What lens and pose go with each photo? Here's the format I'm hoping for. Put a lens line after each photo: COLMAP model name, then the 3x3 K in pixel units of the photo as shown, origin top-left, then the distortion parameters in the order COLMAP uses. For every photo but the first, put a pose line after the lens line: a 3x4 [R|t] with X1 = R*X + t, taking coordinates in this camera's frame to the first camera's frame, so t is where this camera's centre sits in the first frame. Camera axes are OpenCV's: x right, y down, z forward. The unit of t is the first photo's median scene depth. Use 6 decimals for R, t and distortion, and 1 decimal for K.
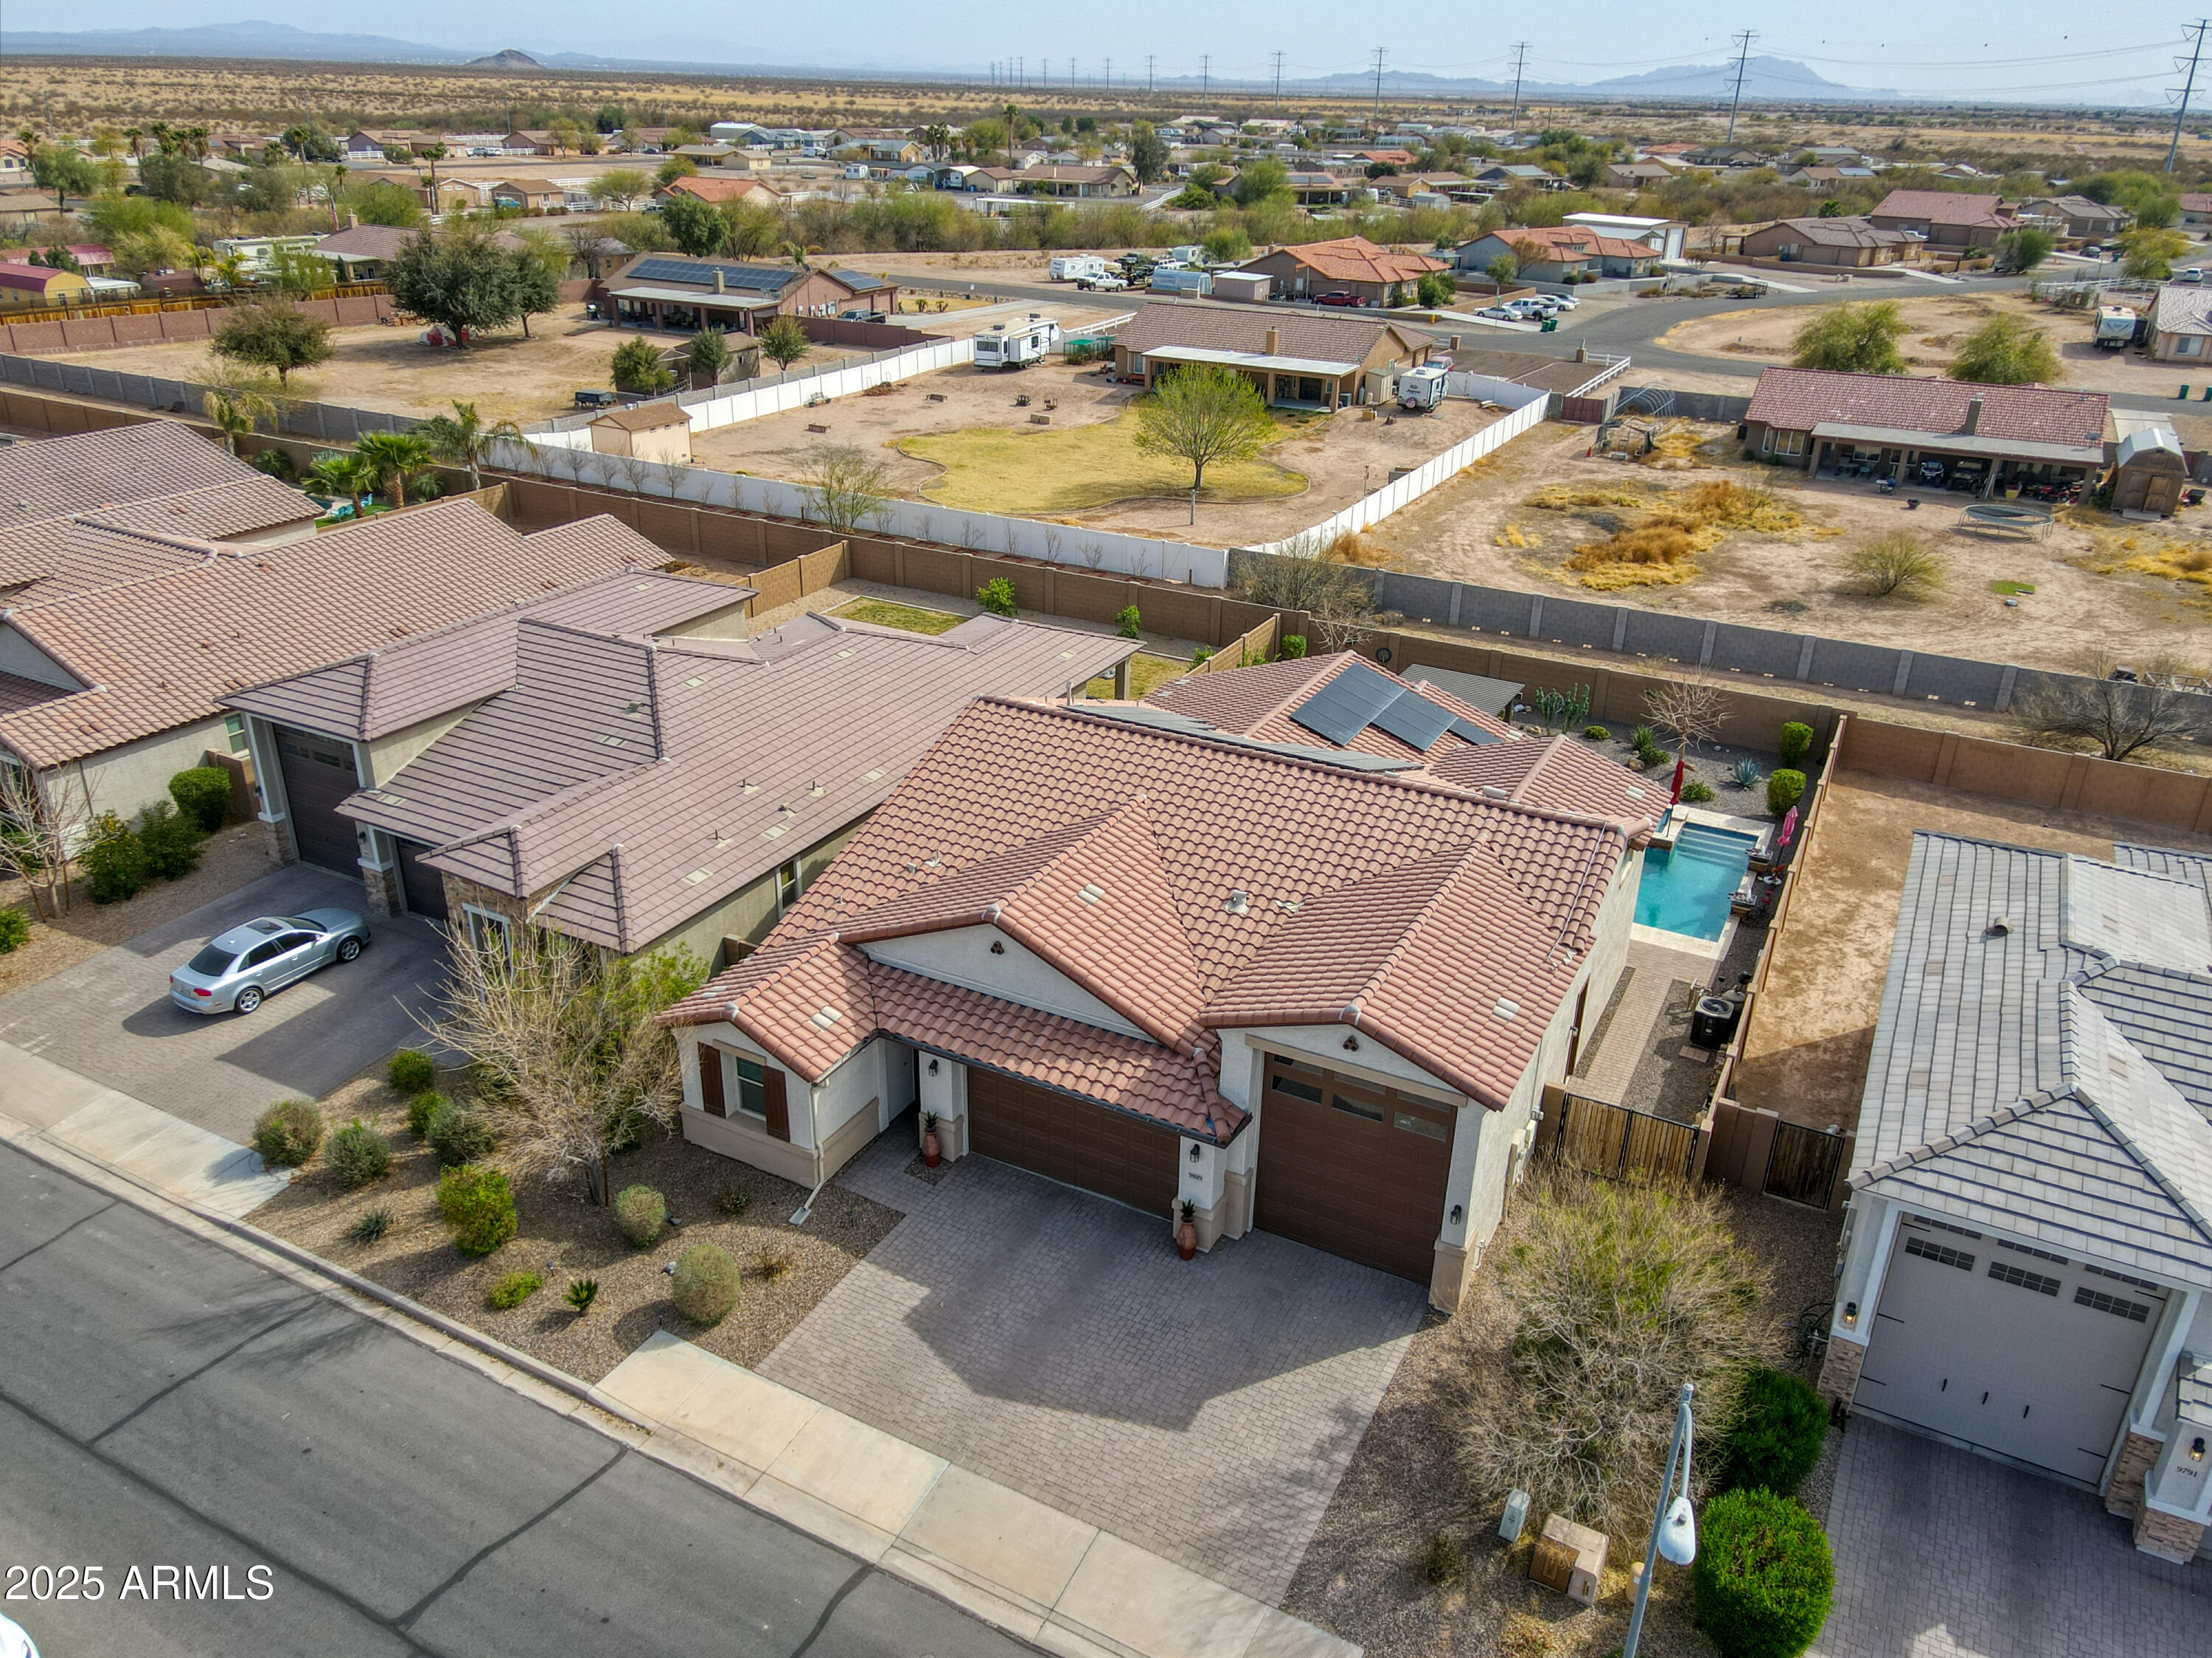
lens RADIAL K [[1615.5, 0, 1115.2], [0, 1615.5, 838.7], [0, 0, 1]] dist [0.013956, 0.006888]
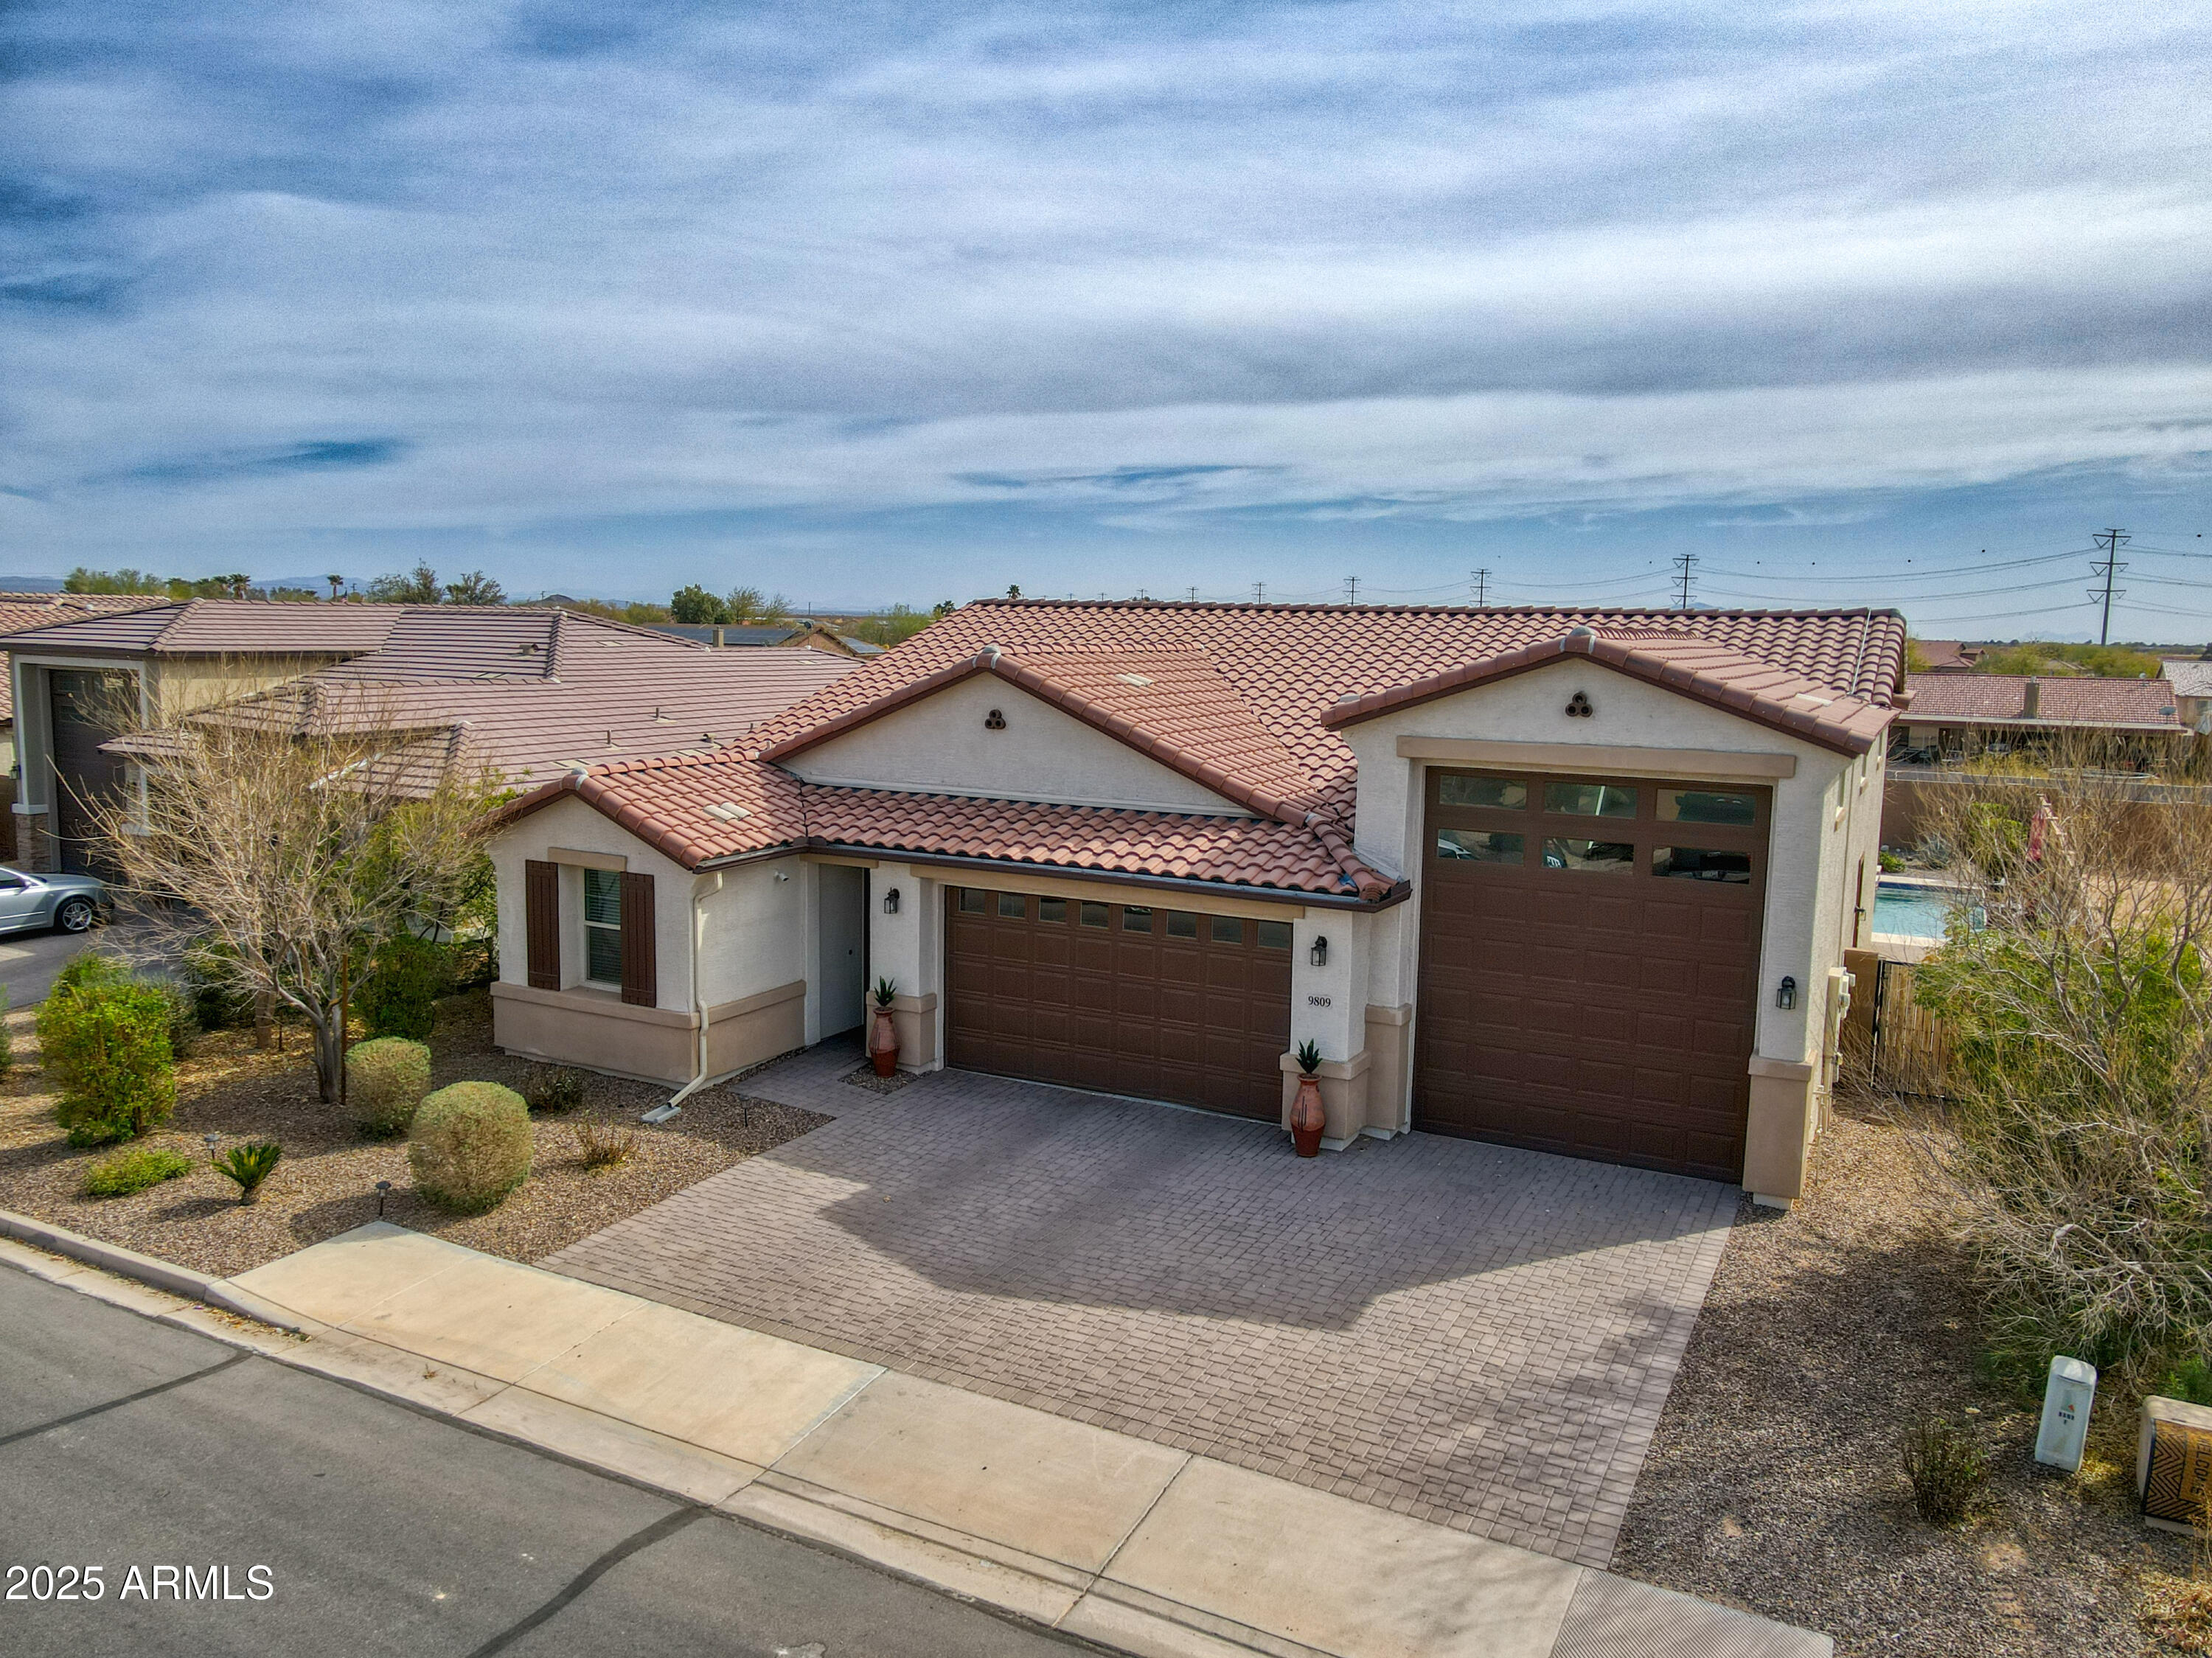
lens RADIAL K [[1615.5, 0, 1115.2], [0, 1615.5, 838.7], [0, 0, 1]] dist [0.013956, 0.006888]
pose [[0.999989, -0.001933, 0.004326, -0.029290], [0.003145, 0.953688, -0.300780, 0.338078], [-0.003544, 0.300790, 0.953684, 0.418048]]
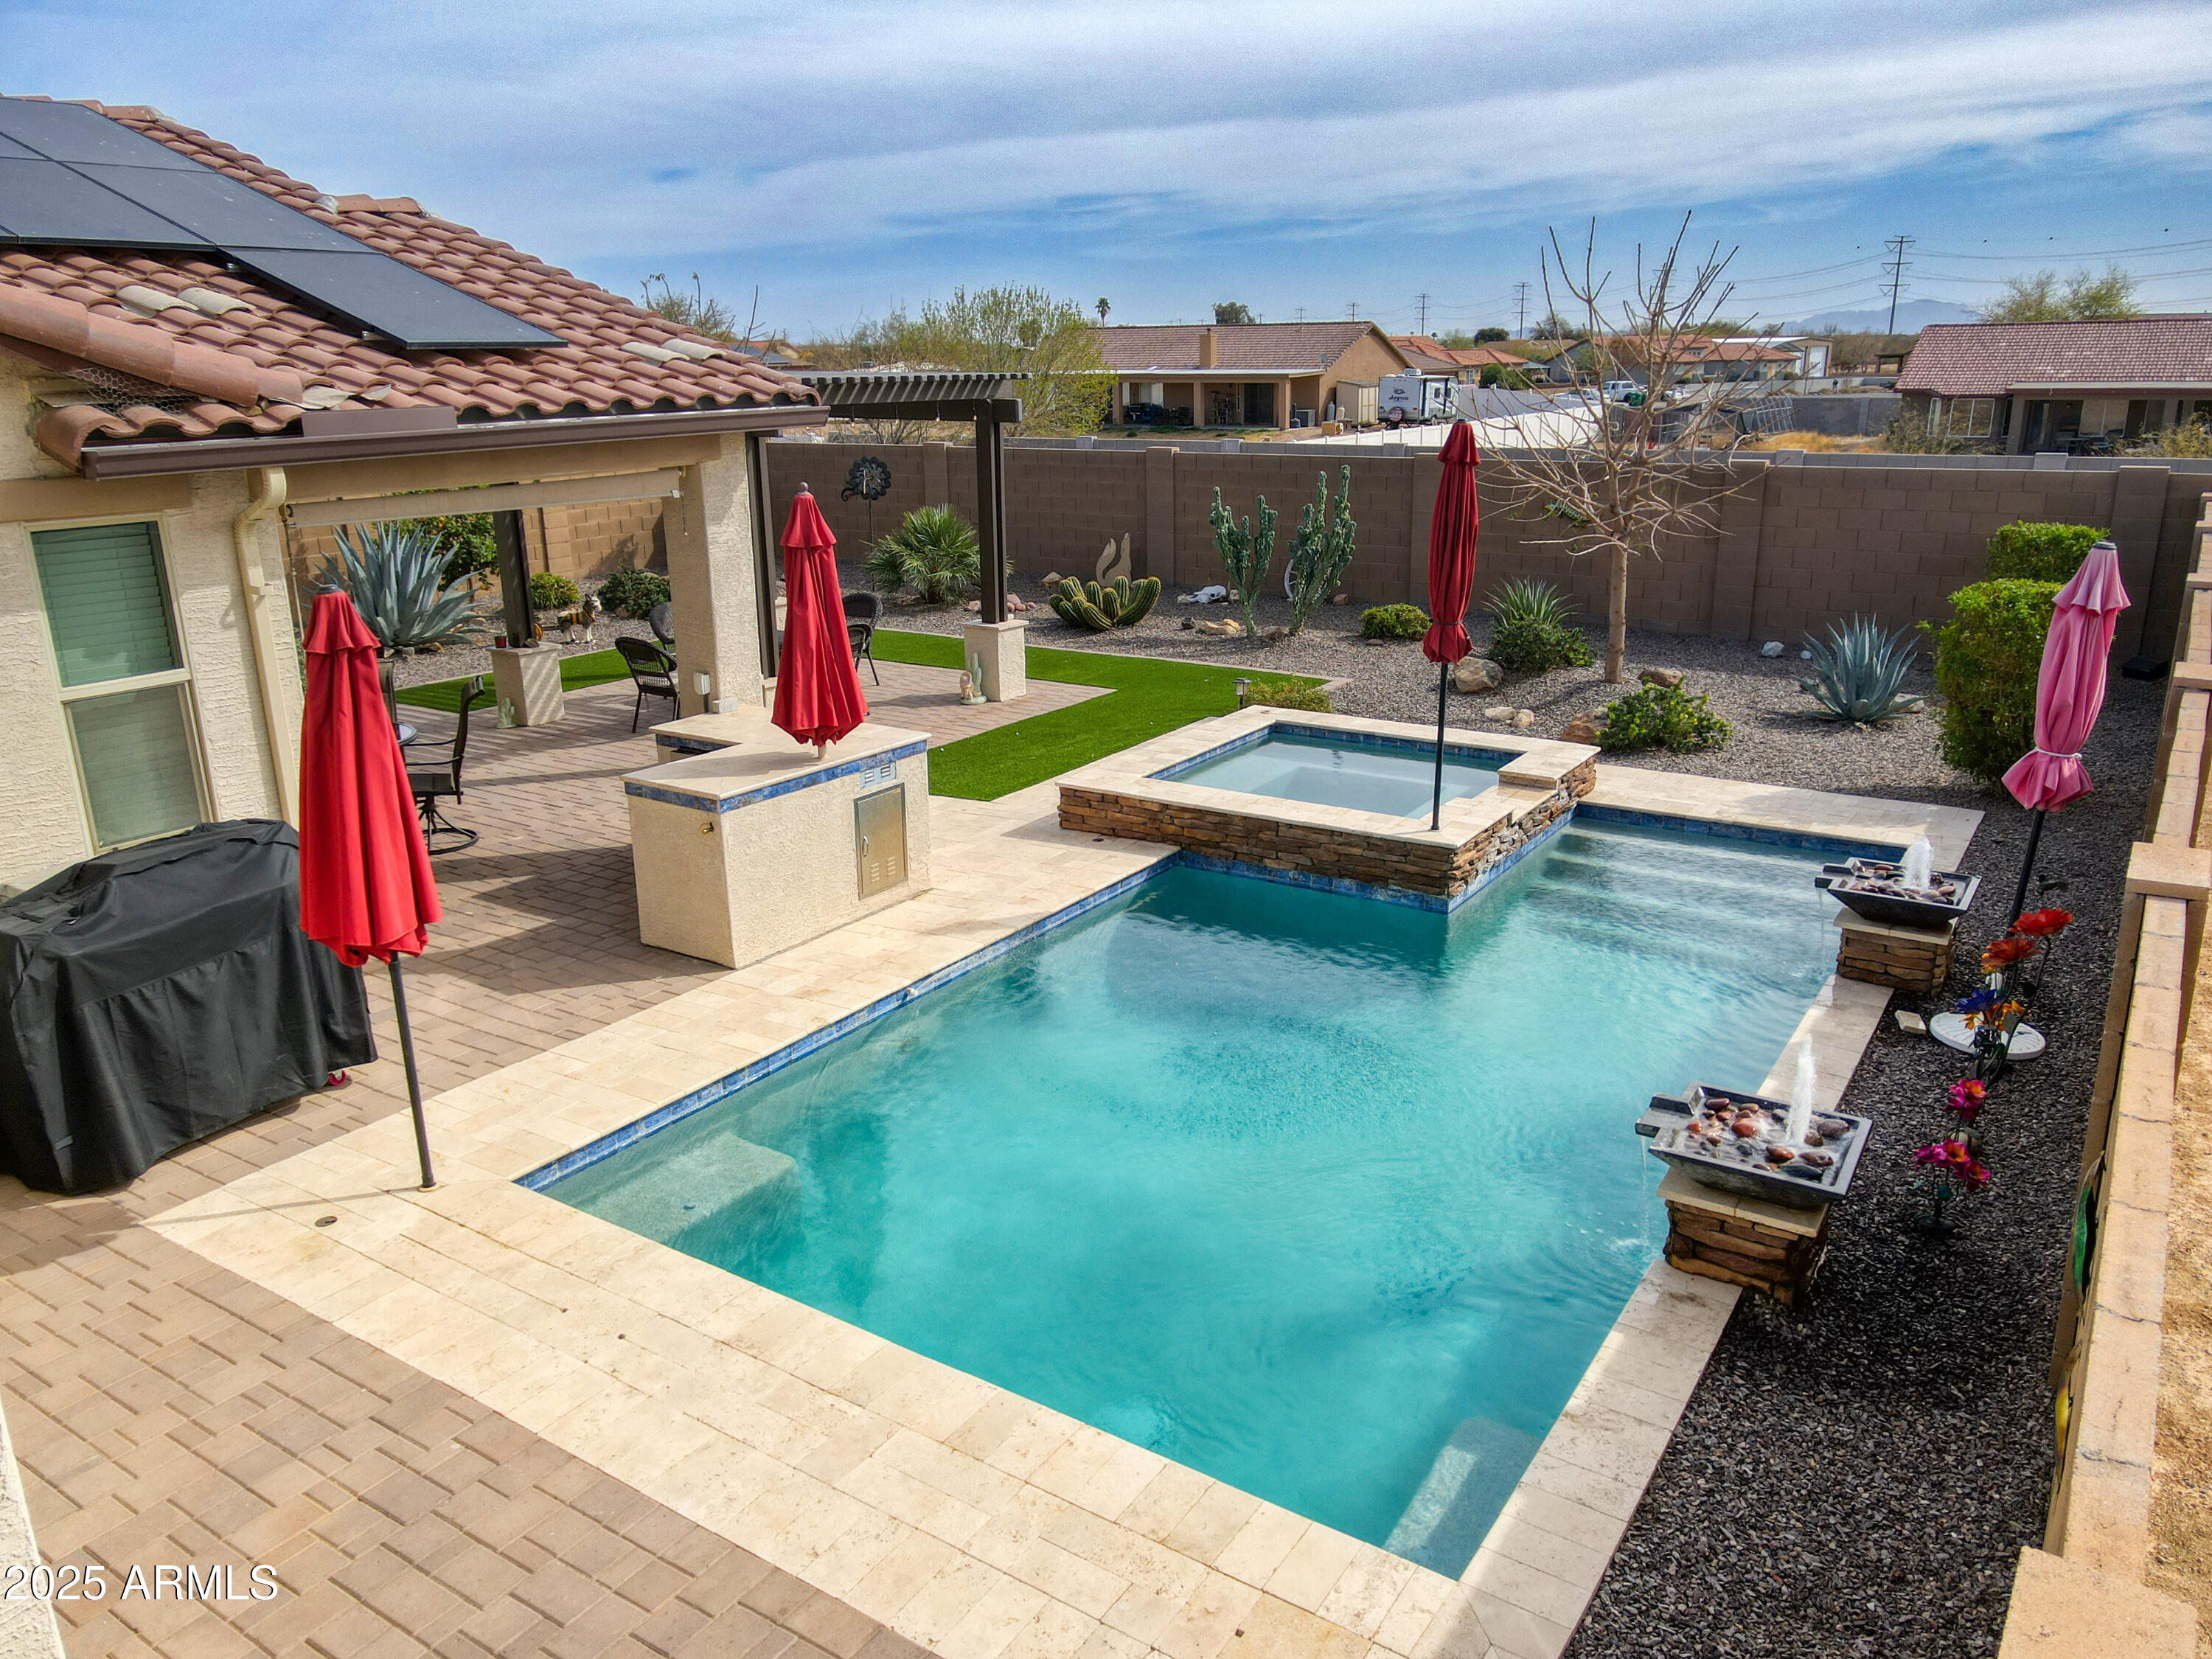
lens RADIAL K [[1615.6, 0, 1115.2], [0, 1615.6, 839.2], [0, 0, 1]] dist [0.013956, 0.006888]
pose [[0.994657, -0.006026, -0.103062, 0.516823], [-0.008834, 0.989666, -0.143119, 0.047090], [0.102859, 0.143265, 0.984325, 1.276304]]
